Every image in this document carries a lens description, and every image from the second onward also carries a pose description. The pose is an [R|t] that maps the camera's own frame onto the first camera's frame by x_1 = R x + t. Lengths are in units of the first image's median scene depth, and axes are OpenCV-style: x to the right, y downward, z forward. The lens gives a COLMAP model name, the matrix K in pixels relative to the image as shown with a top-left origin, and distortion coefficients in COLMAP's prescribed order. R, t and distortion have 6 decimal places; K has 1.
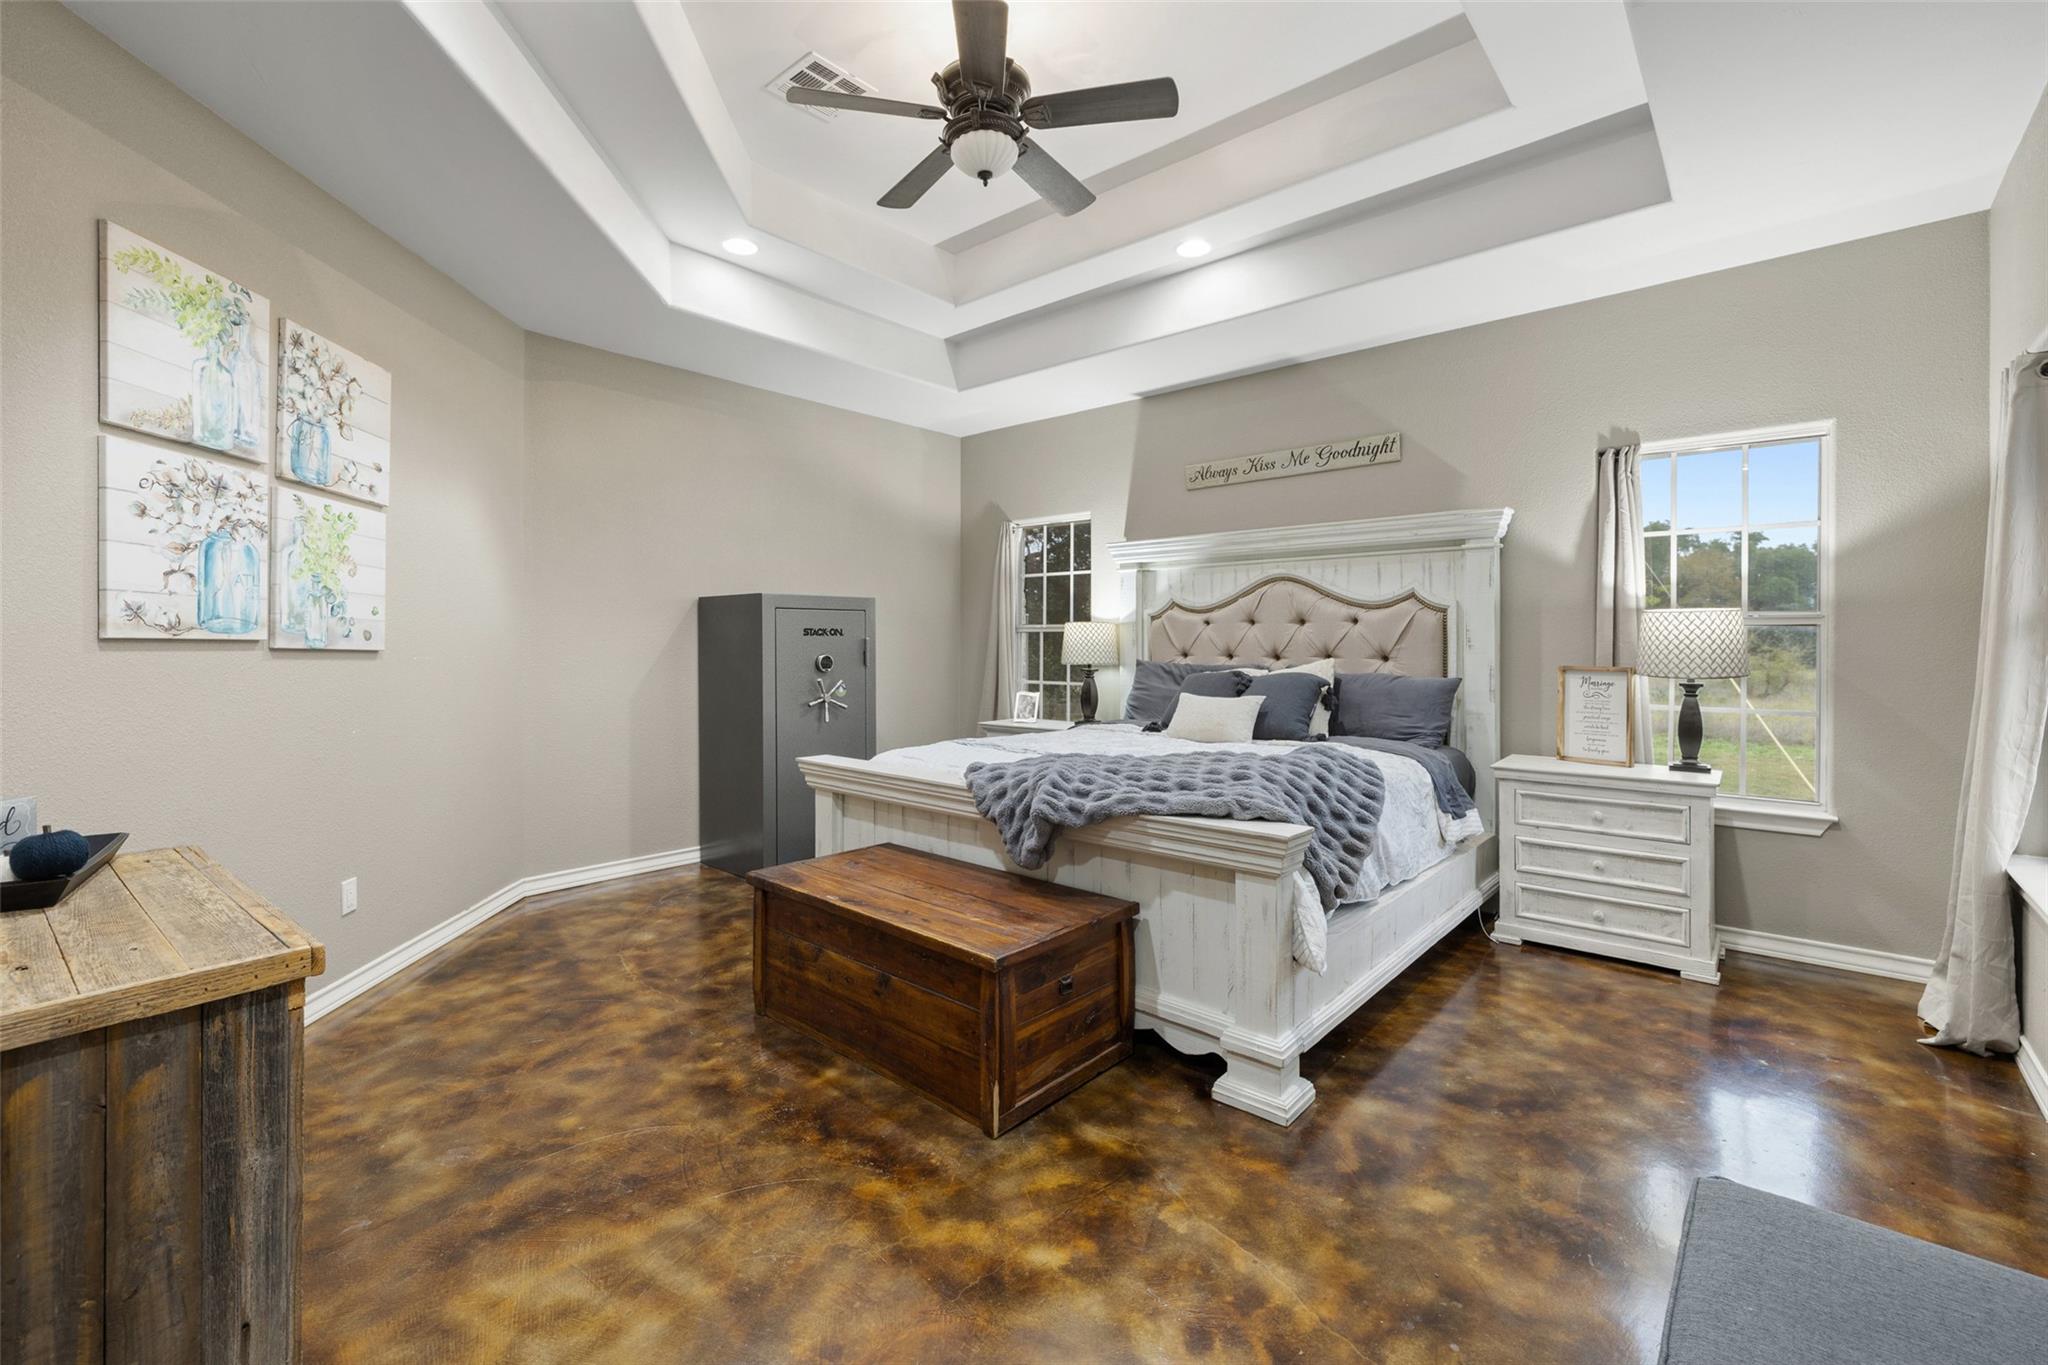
lens RADIAL K [[864.7, 0, 1019.8], [0, 864.7, 639.9], [0, 0, 1]] dist [0.000460, 0.000457]
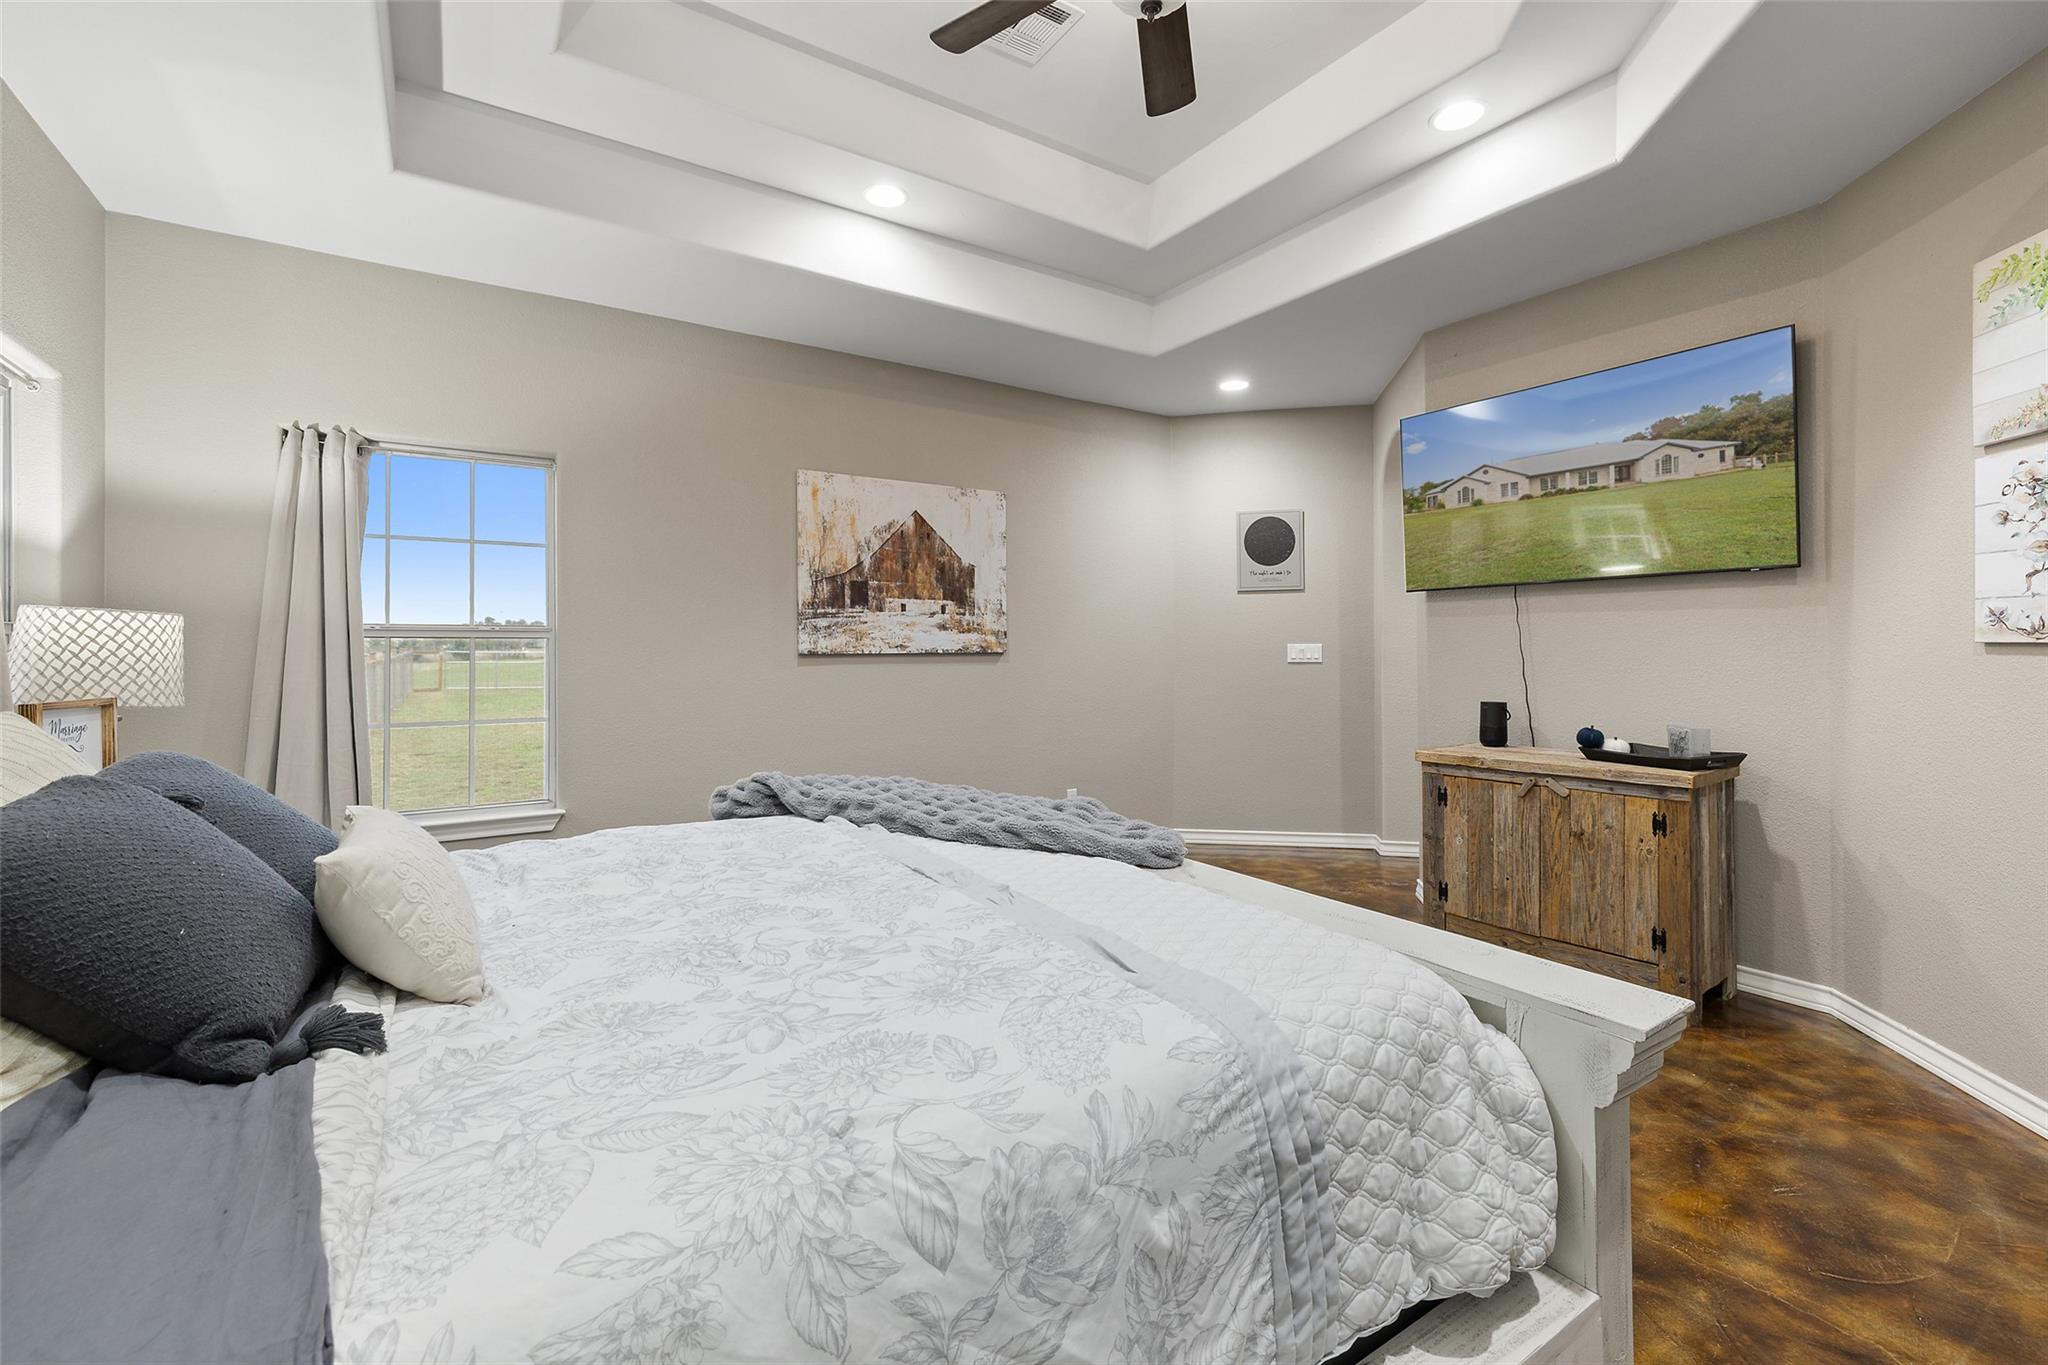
lens RADIAL K [[864.7, 0, 1022.4], [0, 864.7, 663.7], [0, 0, 1]] dist [0.000460, 0.000457]
pose [[-0.962025, 0.003525, 0.272937, -0.165127], [0.006506, 0.999929, 0.010017, 0.005383], [-0.272882, 0.011412, -0.961980, 2.214785]]
